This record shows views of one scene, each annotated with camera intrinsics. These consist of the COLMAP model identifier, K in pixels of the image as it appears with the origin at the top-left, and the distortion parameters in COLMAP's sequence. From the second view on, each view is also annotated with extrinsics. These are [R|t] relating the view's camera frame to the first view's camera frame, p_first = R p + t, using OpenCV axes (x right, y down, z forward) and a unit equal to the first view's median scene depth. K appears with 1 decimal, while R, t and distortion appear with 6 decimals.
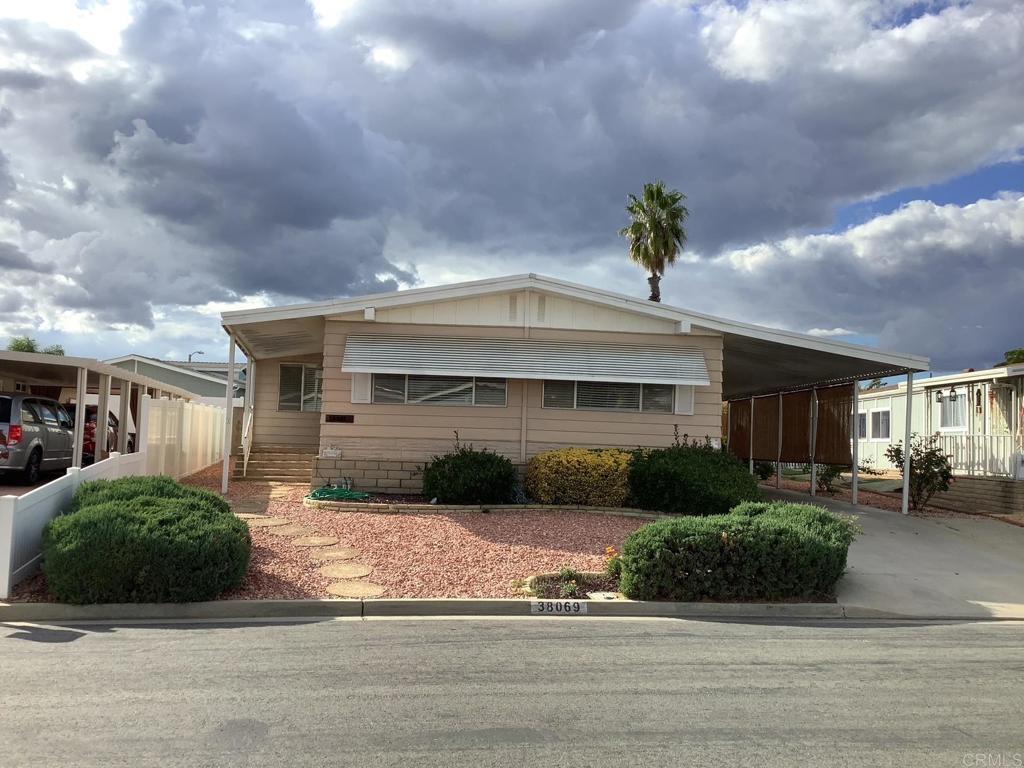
lens RADIAL K [[920.6, 0, 512.0], [0, 920.6, 384.0], [0, 0, 1]] dist [0.123993, -0.222625]
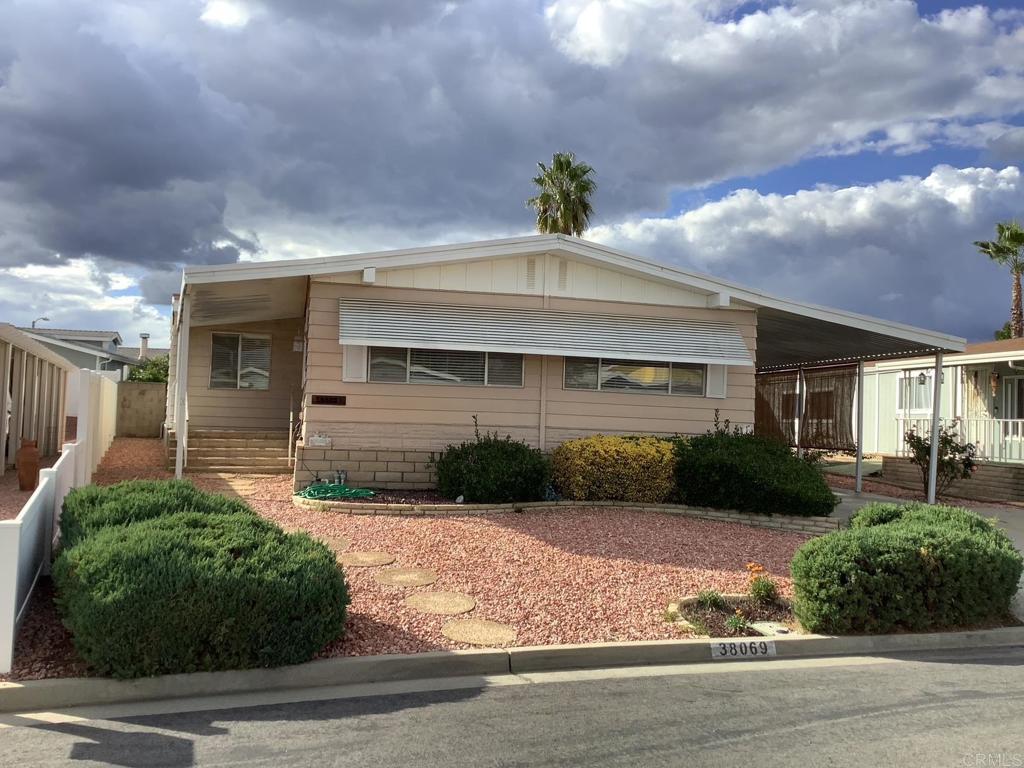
lens RADIAL K [[919.2, 0, 516.3], [0, 919.2, 378.6], [0, 0, 1]] dist [0.122815, -0.210634]
pose [[0.986234, 0.009521, 0.165082, -0.160547], [-0.013039, 0.999710, 0.020238, -0.001018], [-0.164841, -0.022112, 0.986072, 0.152720]]
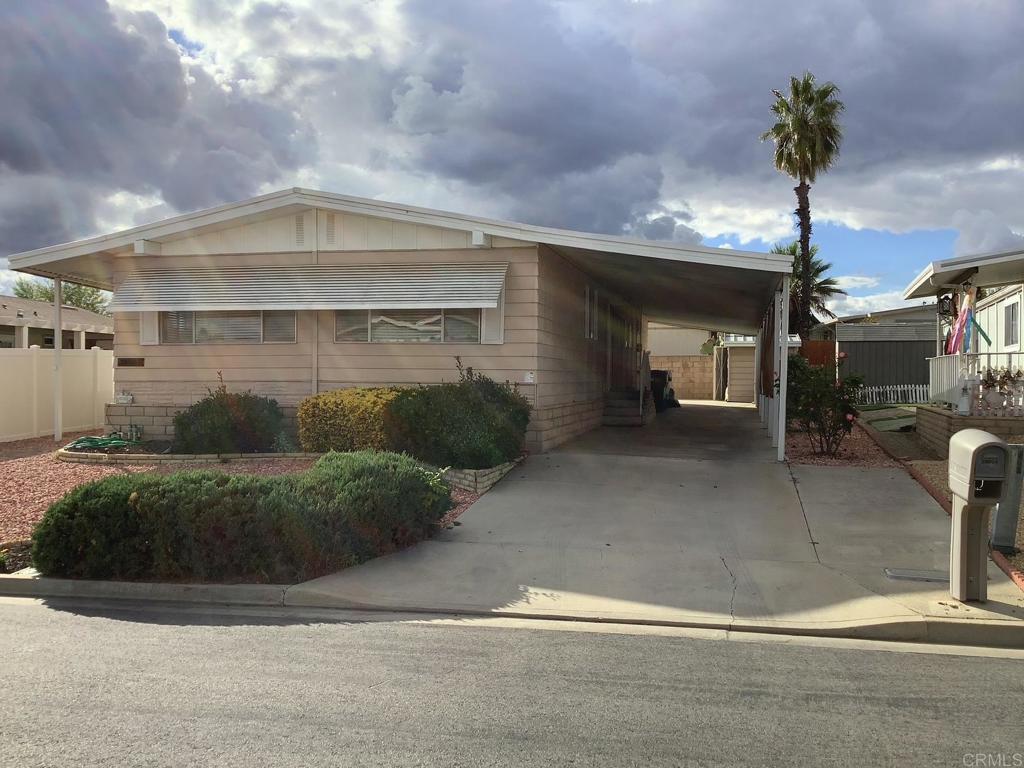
lens RADIAL K [[920.6, 0, 512.0], [0, 920.6, 384.0], [0, 0, 1]] dist [0.123993, -0.222625]
pose [[0.952620, -0.026007, -0.303049, 0.474986], [0.045369, 0.997341, 0.057028, 0.023511], [0.300760, -0.068075, 0.951267, 0.218810]]
